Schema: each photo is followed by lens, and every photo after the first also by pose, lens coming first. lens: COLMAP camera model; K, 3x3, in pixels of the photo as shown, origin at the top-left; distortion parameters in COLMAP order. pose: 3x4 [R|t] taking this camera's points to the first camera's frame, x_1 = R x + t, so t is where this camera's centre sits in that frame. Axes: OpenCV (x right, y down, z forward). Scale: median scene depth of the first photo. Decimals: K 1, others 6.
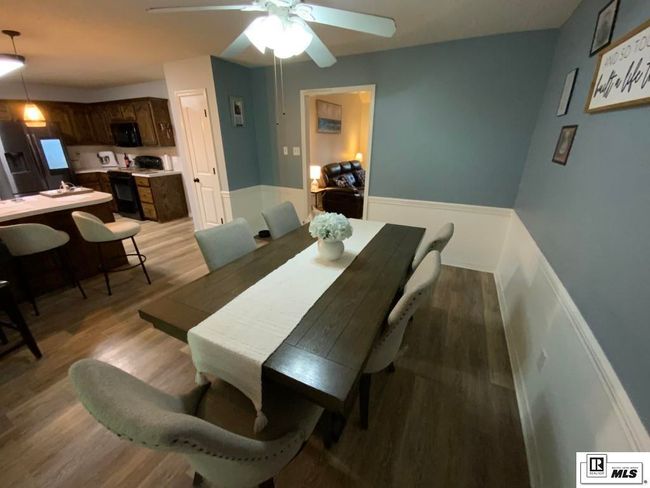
lens RADIAL K [[262.0, 0, 326.3], [0, 262.0, 243.4], [0, 0, 1]] dist [0.021407, -0.015796]
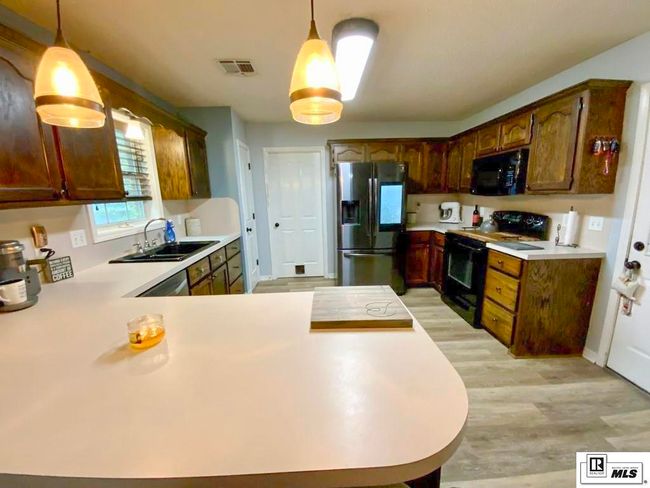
lens RADIAL K [[262.0, 0, 326.3], [0, 262.0, 243.4], [0, 0, 1]] dist [0.021407, -0.015796]
pose [[0.479797, 0.153733, -0.863806, -0.421185], [-0.304500, 0.952512, 0.000387, -0.161528], [0.822845, 0.262843, 0.503824, 0.456126]]
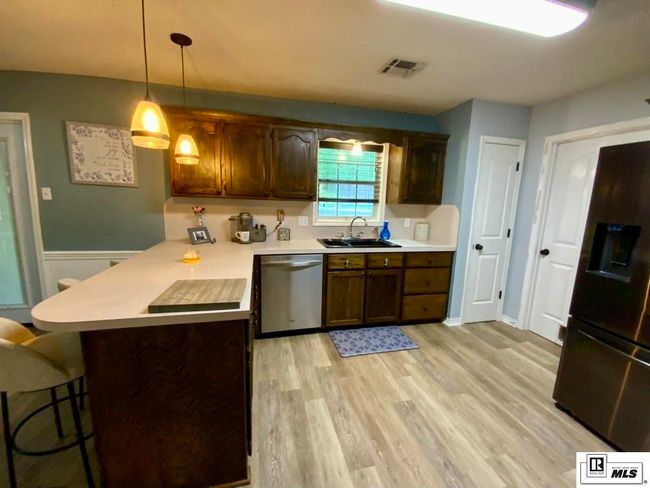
lens RADIAL K [[275.5, 0, 326.8], [0, 275.5, 244.6], [0, 0, 1]] dist [0.002783, -0.000056]
pose [[-0.759166, 0.080913, -0.645849, -0.519048], [-0.272381, 0.861694, 0.428126, -0.309822], [0.591165, 0.500935, -0.632129, 0.829938]]
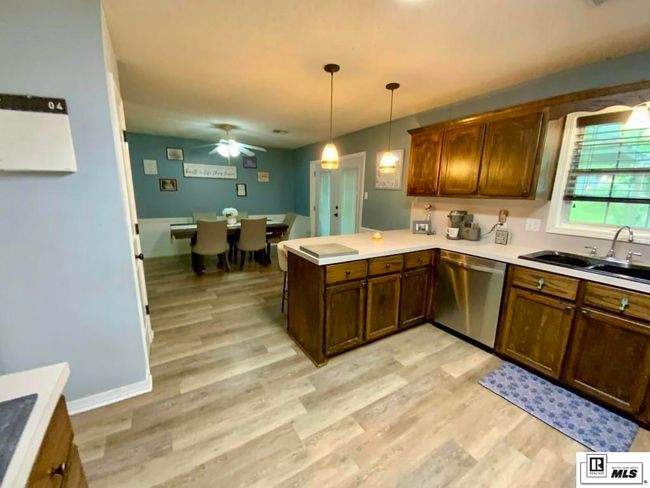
lens RADIAL K [[262.0, 0, 326.3], [0, 262.0, 243.4], [0, 0, 1]] dist [0.021407, -0.015796]
pose [[-0.852432, -0.116944, 0.509592, -0.827102], [0.176742, 0.852834, 0.491361, -0.350716], [-0.492059, 0.508918, -0.706314, 0.924485]]
